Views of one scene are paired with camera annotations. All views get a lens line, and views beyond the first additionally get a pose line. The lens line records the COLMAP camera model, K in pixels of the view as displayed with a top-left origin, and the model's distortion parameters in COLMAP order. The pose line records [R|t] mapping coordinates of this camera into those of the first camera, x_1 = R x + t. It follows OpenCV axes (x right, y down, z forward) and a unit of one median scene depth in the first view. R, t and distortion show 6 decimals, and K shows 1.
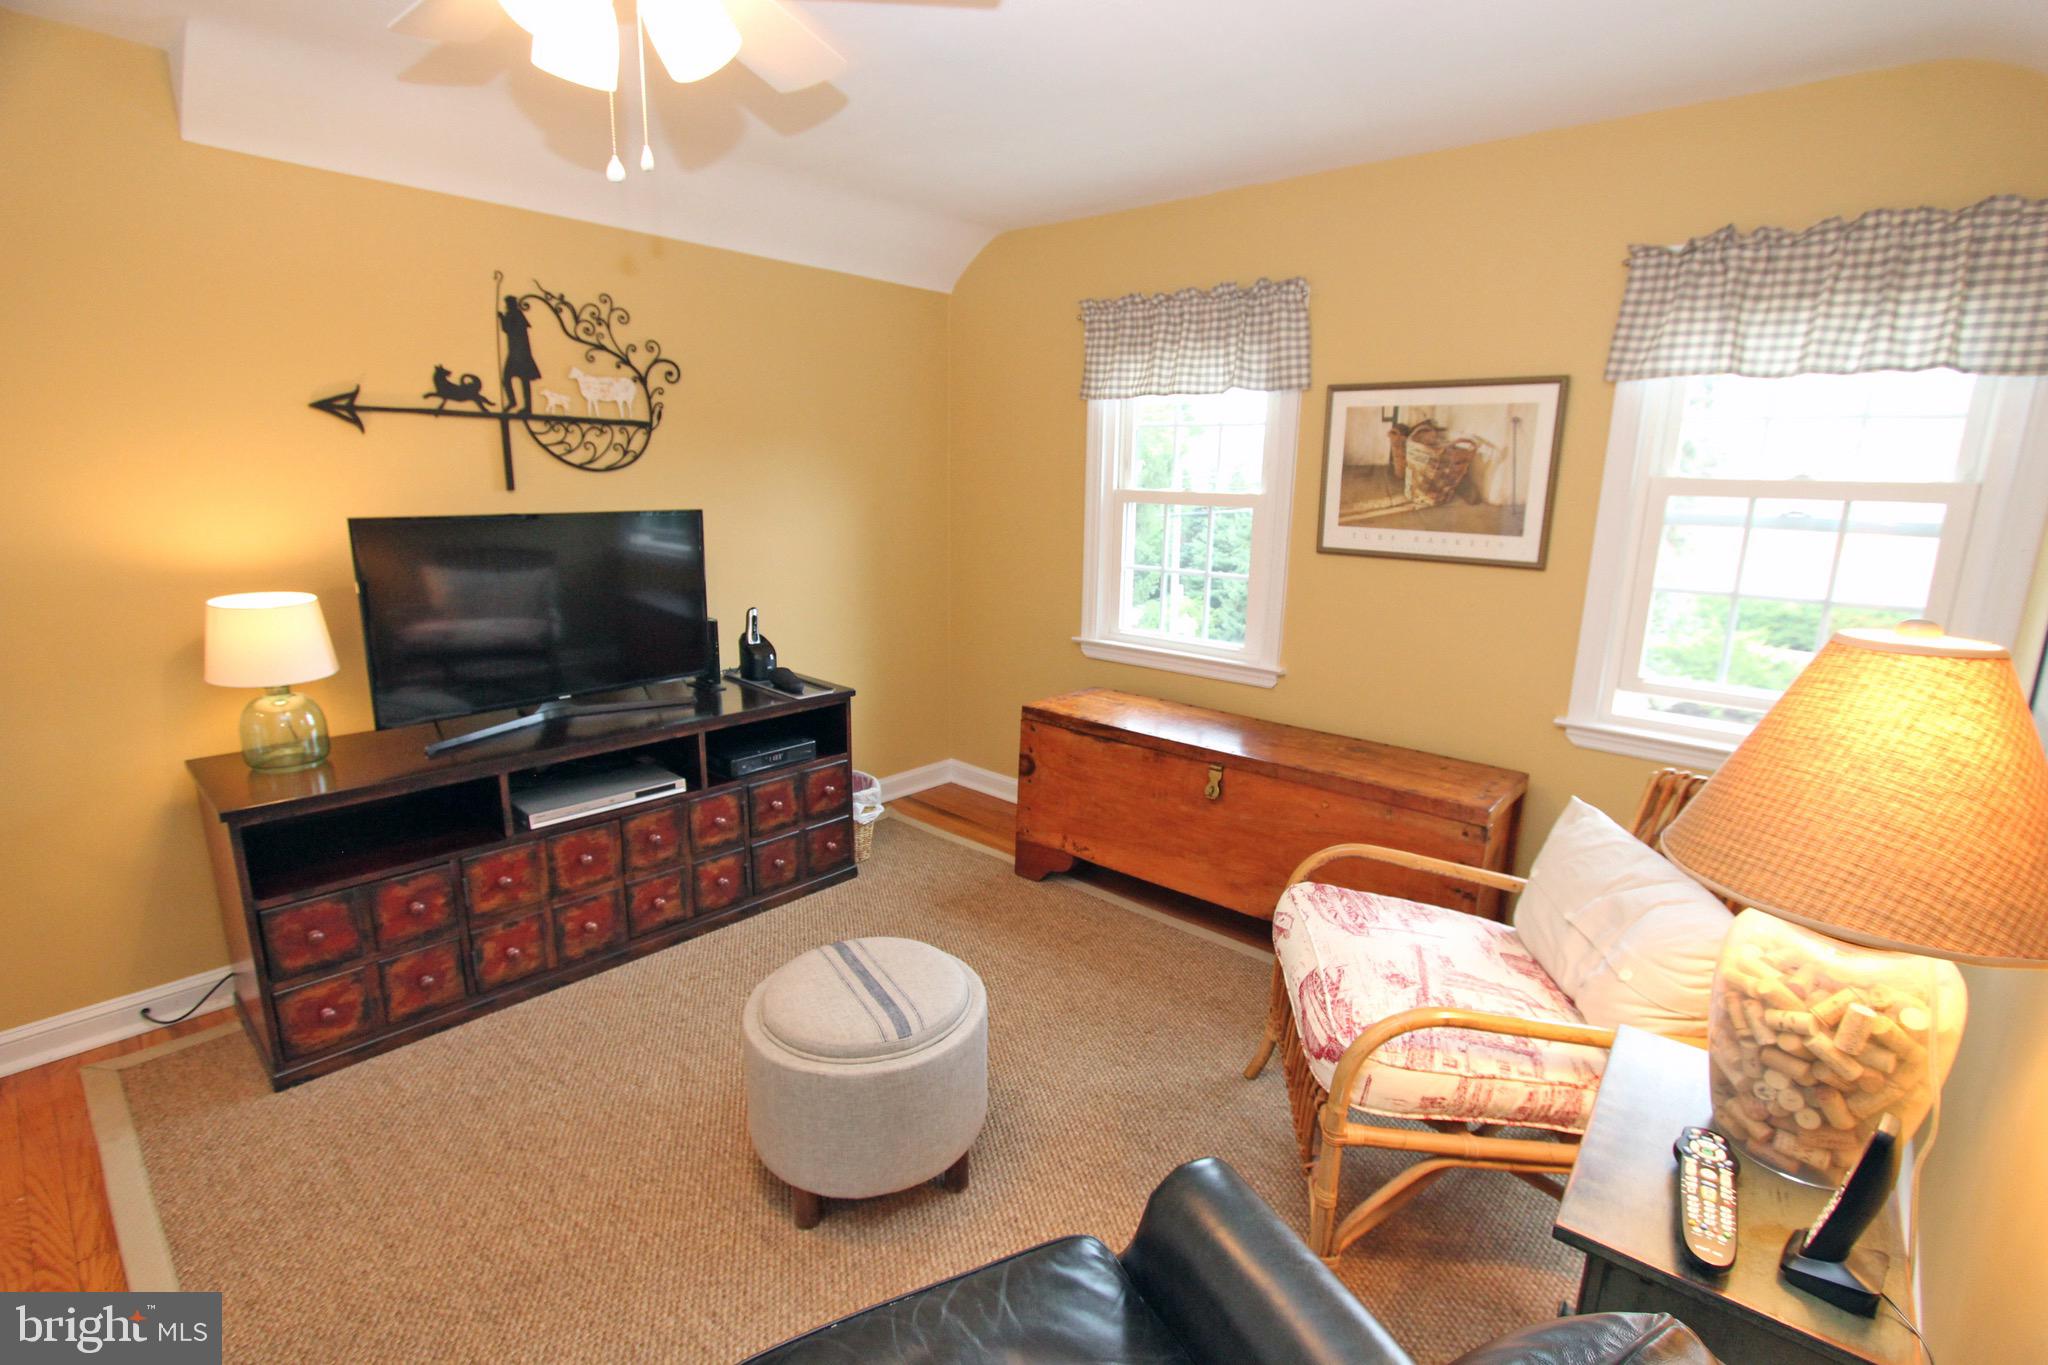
lens RADIAL K [[940.2, 0, 1035.7], [0, 940.2, 686.7], [0, 0, 1]] dist [-0.017714, 0.000124]
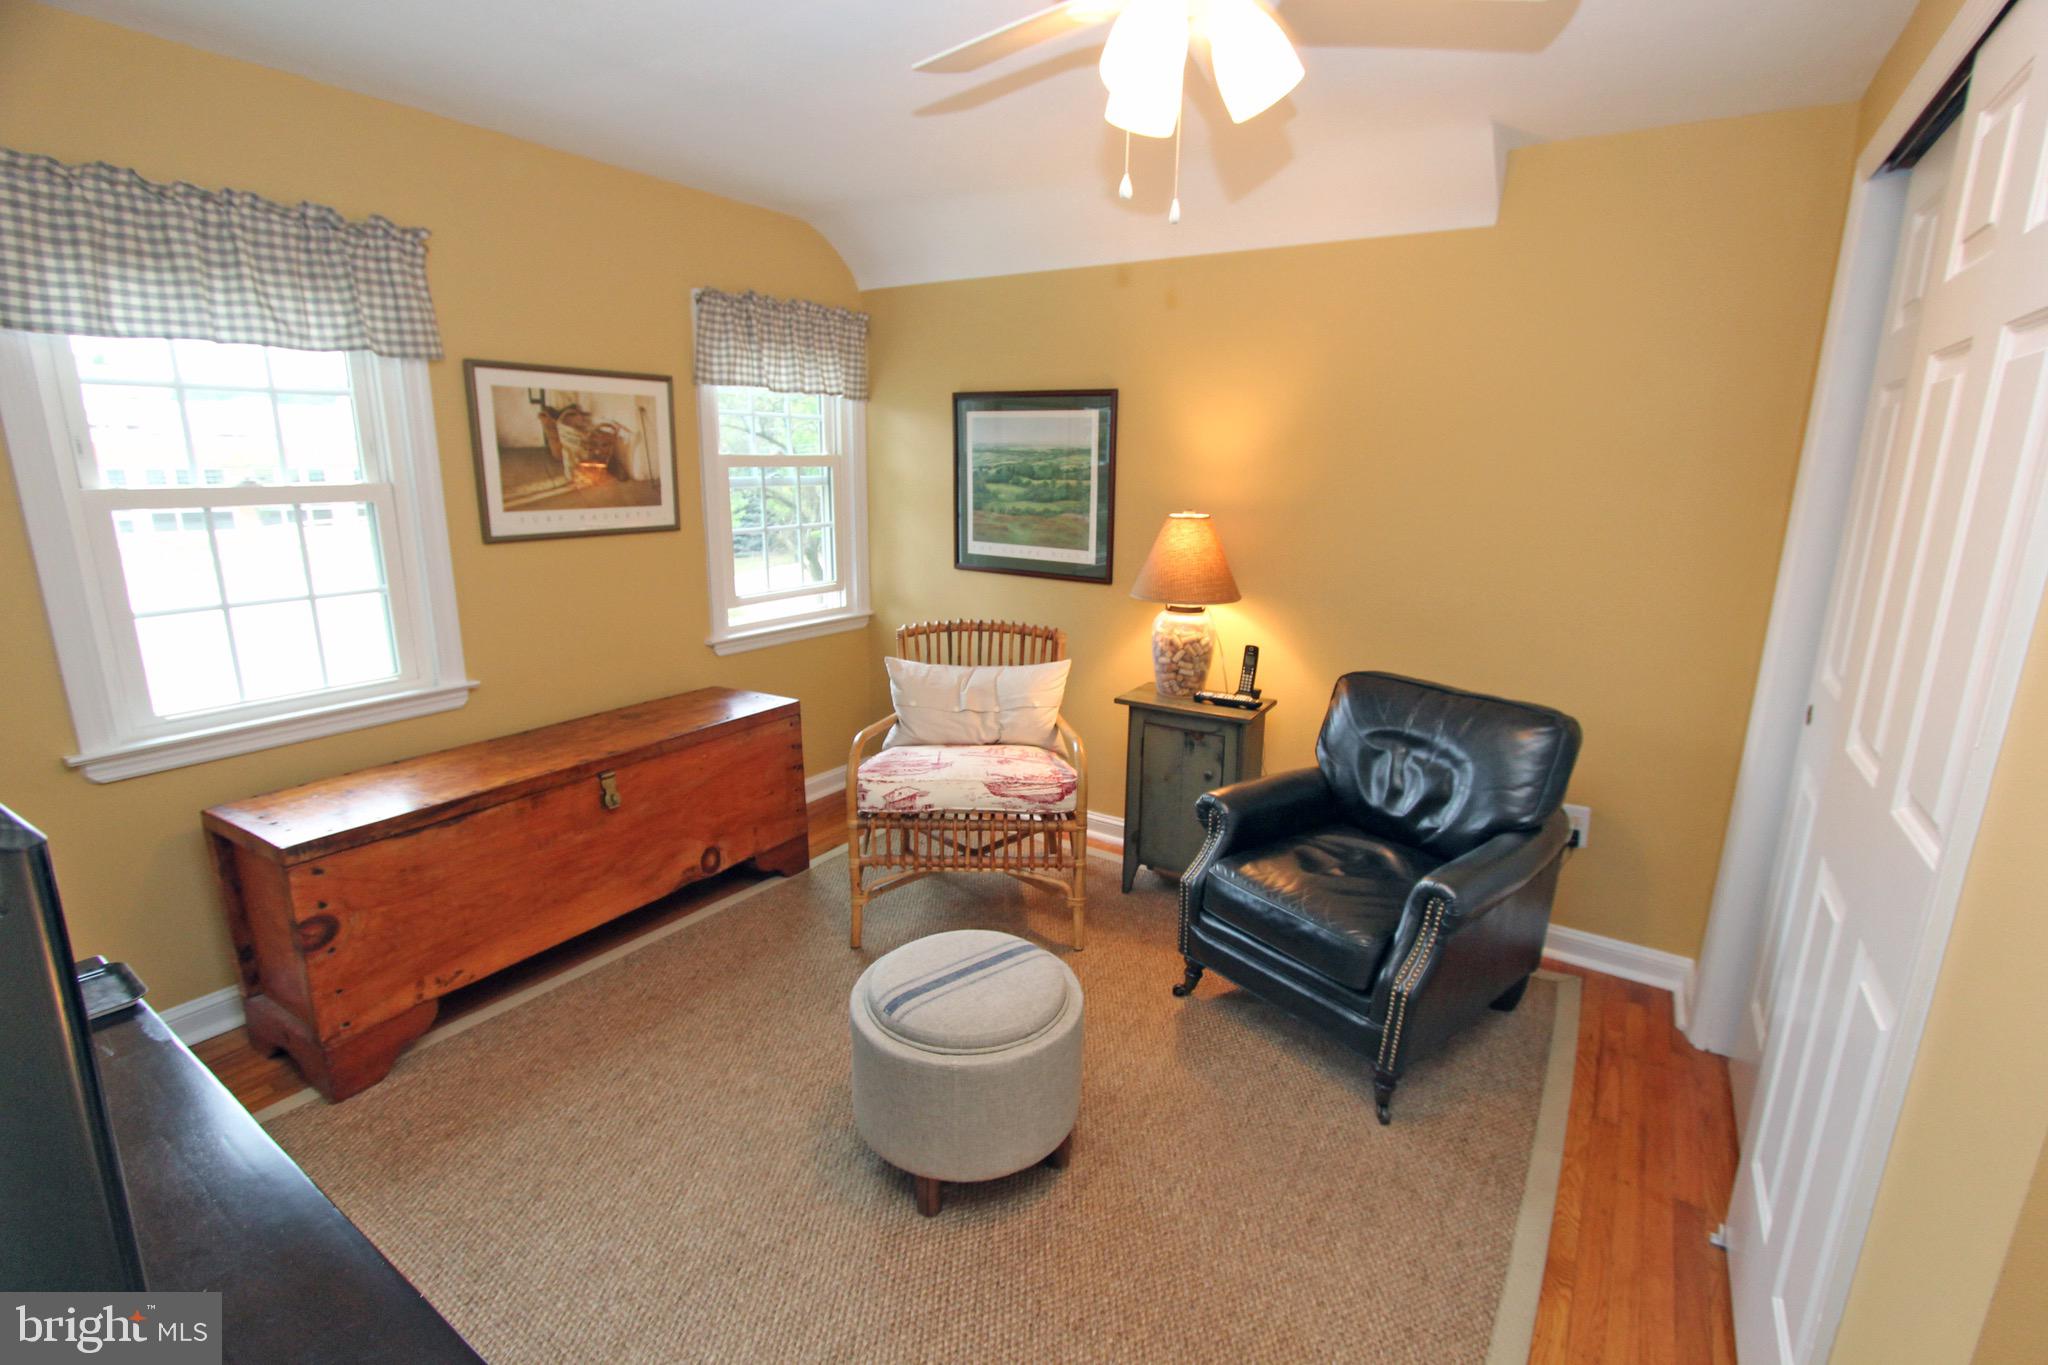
lens RADIAL K [[940.2, 0, 1034.8], [0, 940.2, 678.9], [0, 0, 1]] dist [-0.017714, 0.000124]
pose [[-0.129715, -0.244965, 0.960815, -0.732672], [0.213286, 0.939426, 0.268307, -0.161895], [-0.968341, 0.239731, -0.069610, 0.627960]]
